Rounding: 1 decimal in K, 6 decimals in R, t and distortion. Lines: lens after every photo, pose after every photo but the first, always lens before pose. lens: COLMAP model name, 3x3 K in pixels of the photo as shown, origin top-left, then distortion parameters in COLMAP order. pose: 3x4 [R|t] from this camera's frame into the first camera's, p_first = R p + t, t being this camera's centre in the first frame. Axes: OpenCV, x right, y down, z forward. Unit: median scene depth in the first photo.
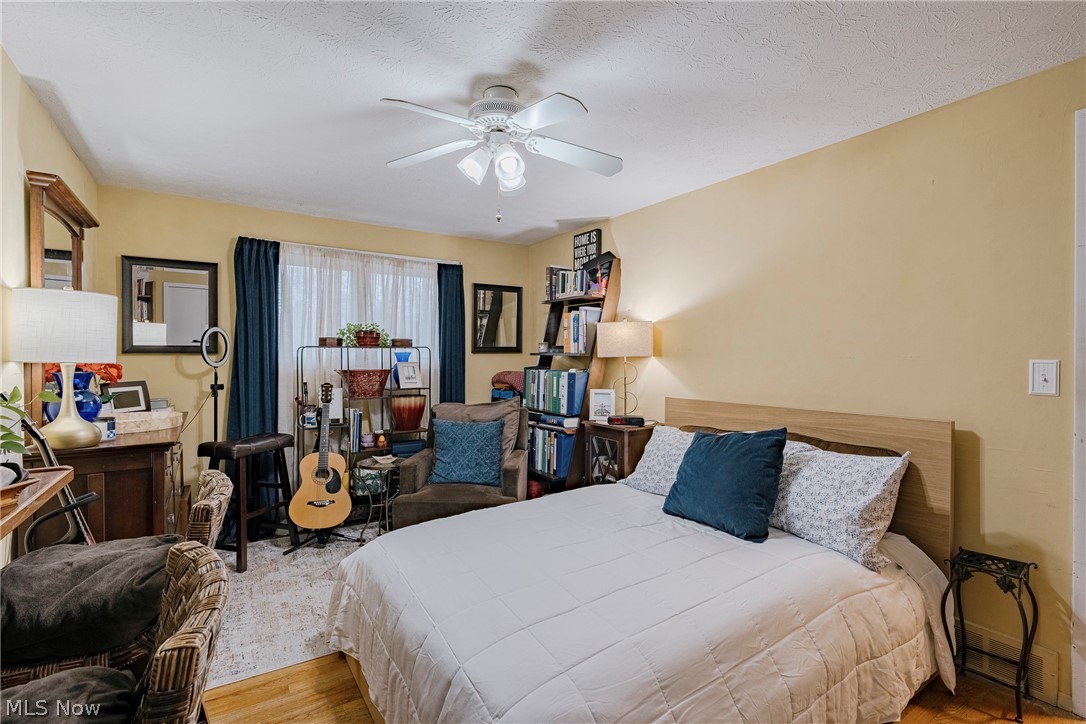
lens RADIAL K [[498.2, 0, 543.5], [0, 498.2, 360.3], [0, 0, 1]] dist [-0.002756, 0.001946]
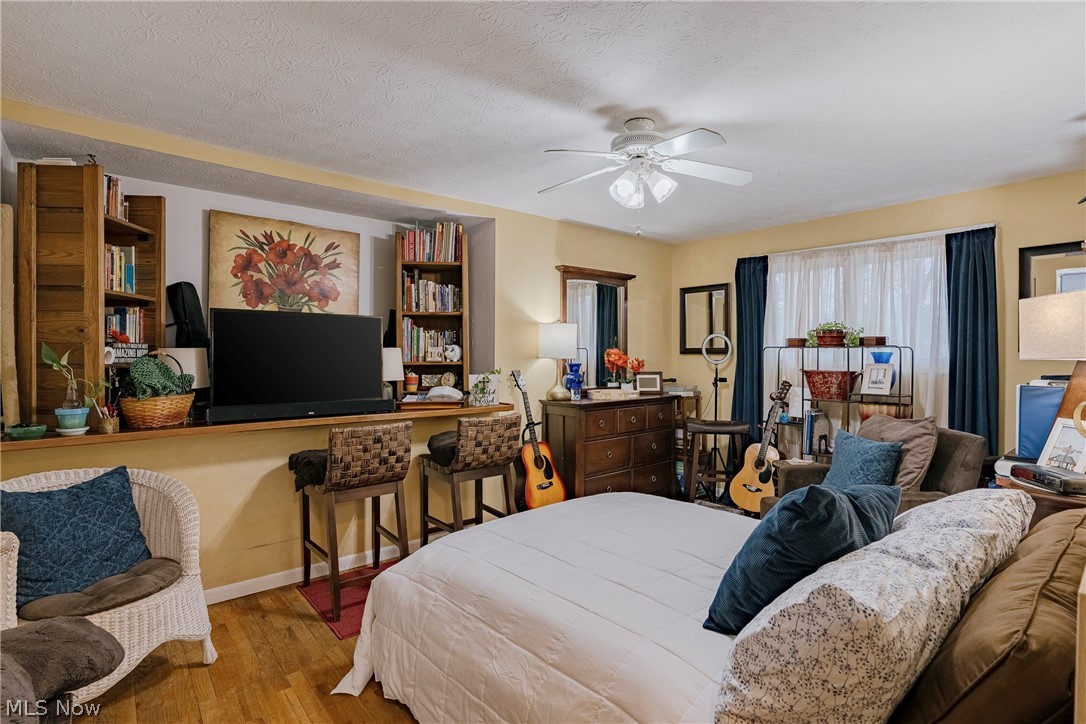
lens RADIAL K [[513.0, 0, 543.2], [0, 513.0, 358.5], [0, 0, 1]] dist [-0.005854, 0.000163]
pose [[0.133103, 0.008350, -0.991067, 0.548222], [-0.012591, 0.999898, 0.006733, -0.004402], [0.991022, 0.011582, 0.133195, 0.336260]]
